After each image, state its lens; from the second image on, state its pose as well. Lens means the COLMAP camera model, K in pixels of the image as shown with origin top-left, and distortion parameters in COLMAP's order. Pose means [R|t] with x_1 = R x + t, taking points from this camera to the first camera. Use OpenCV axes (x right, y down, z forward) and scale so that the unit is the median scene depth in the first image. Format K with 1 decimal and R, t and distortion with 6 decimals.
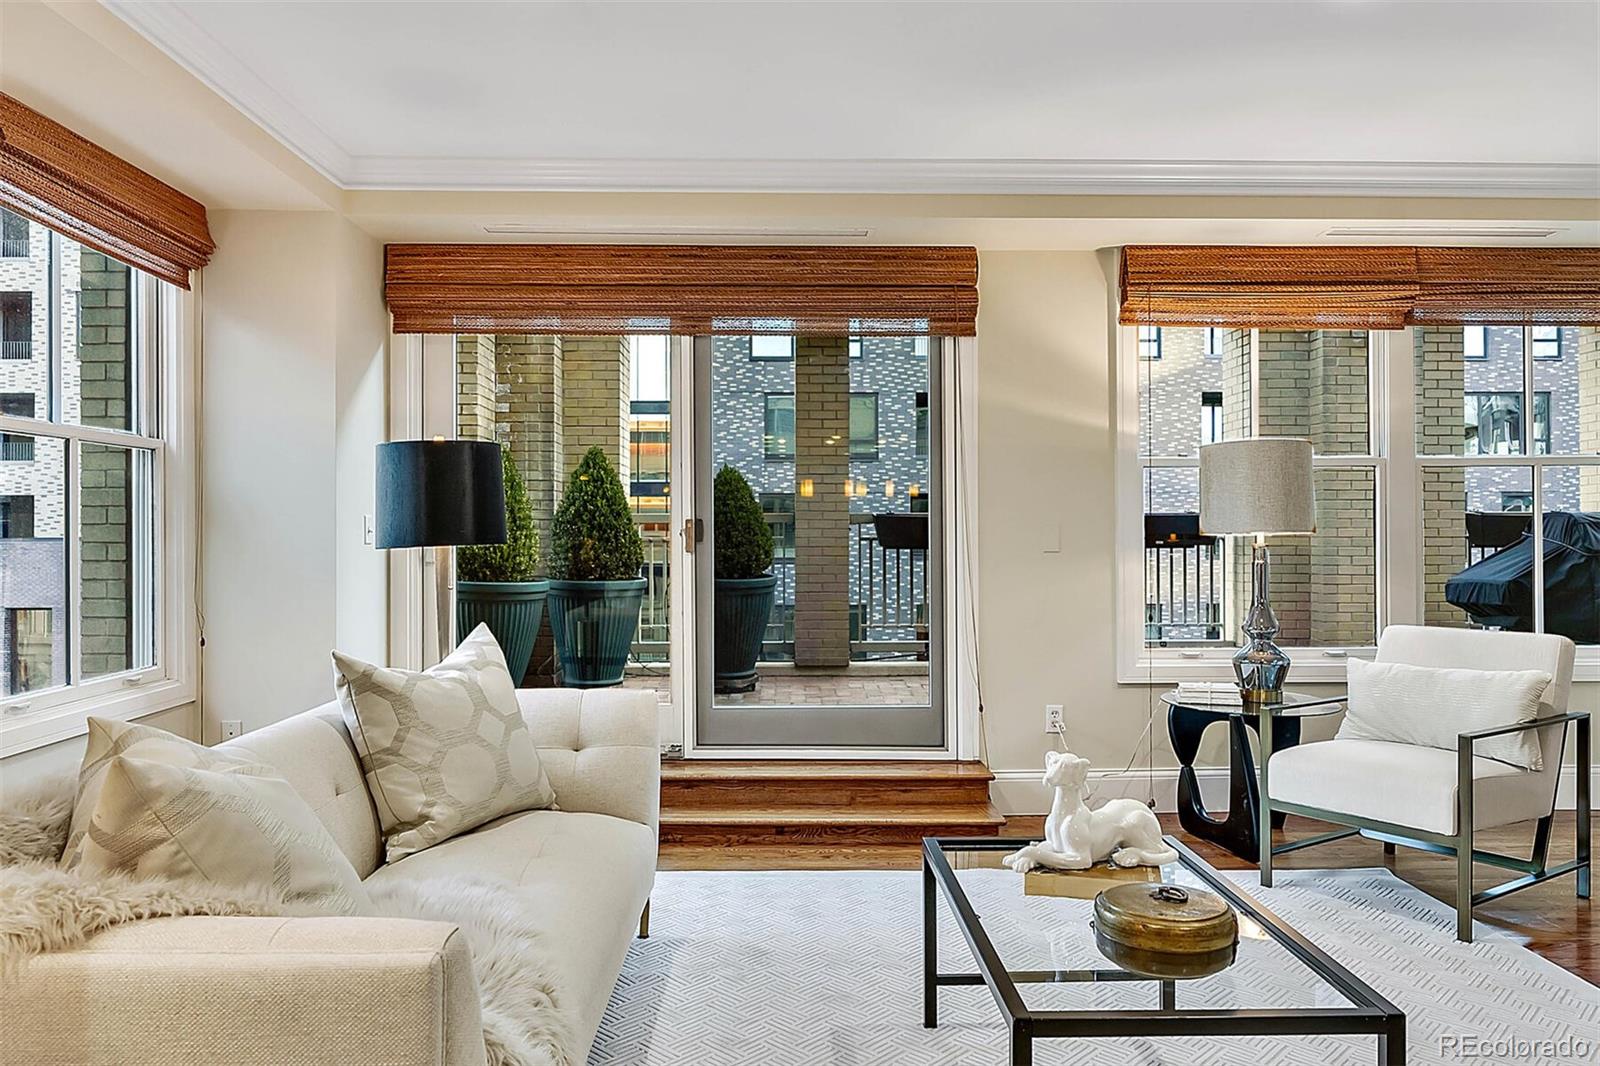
lens RADIAL K [[1133.5, 0, 757.9], [0, 1133.5, 526.2], [0, 0, 1]] dist [-0.000260, 0.005036]
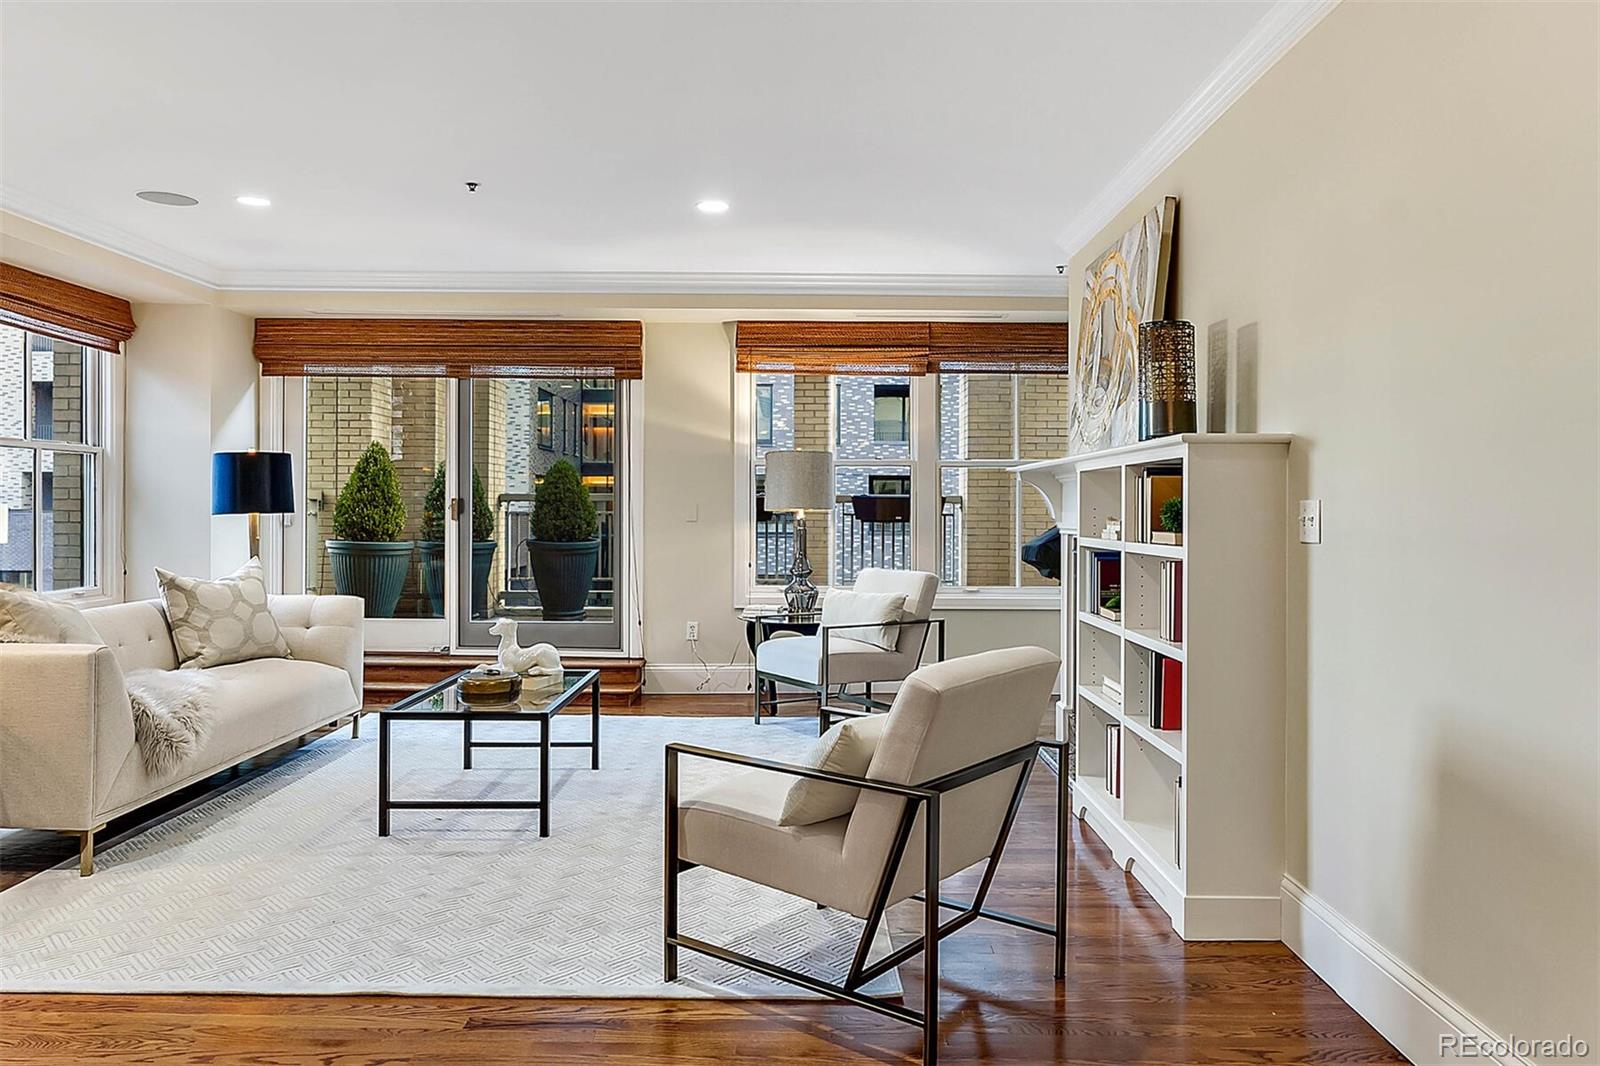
lens RADIAL K [[1098.7, 0, 777.5], [0, 1098.7, 509.8], [0, 0, 1]] dist [0.007020, -0.003950]
pose [[0.999711, 0.006461, -0.023162, 0.428411], [-0.006338, 0.999965, 0.005376, -0.001655], [0.023196, -0.005228, 0.999717, -0.493343]]
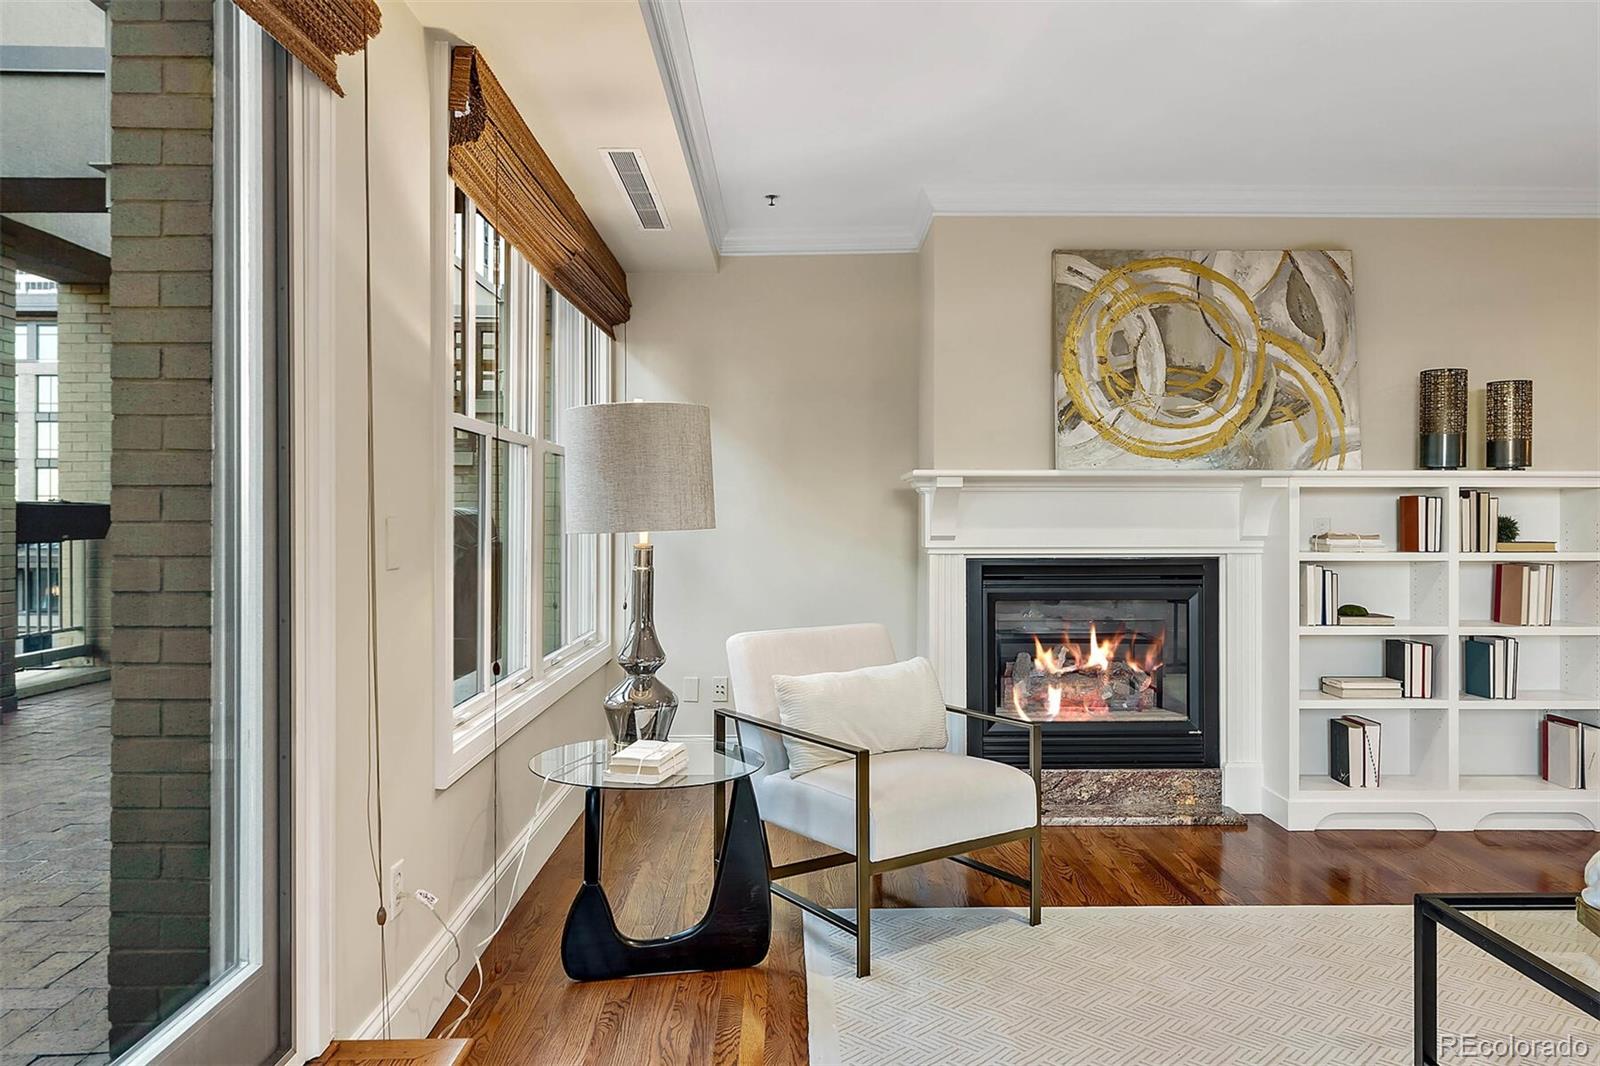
lens RADIAL K [[1098.7, 0, 798.3], [0, 1098.7, 522.5], [0, 0, 1]] dist [0.007020, -0.003950]
pose [[-0.009730, -0.000045, 0.999953, -0.291616], [-0.004888, 0.999988, -0.000003, 0.001498], [-0.999941, -0.004888, -0.009730, 0.927799]]
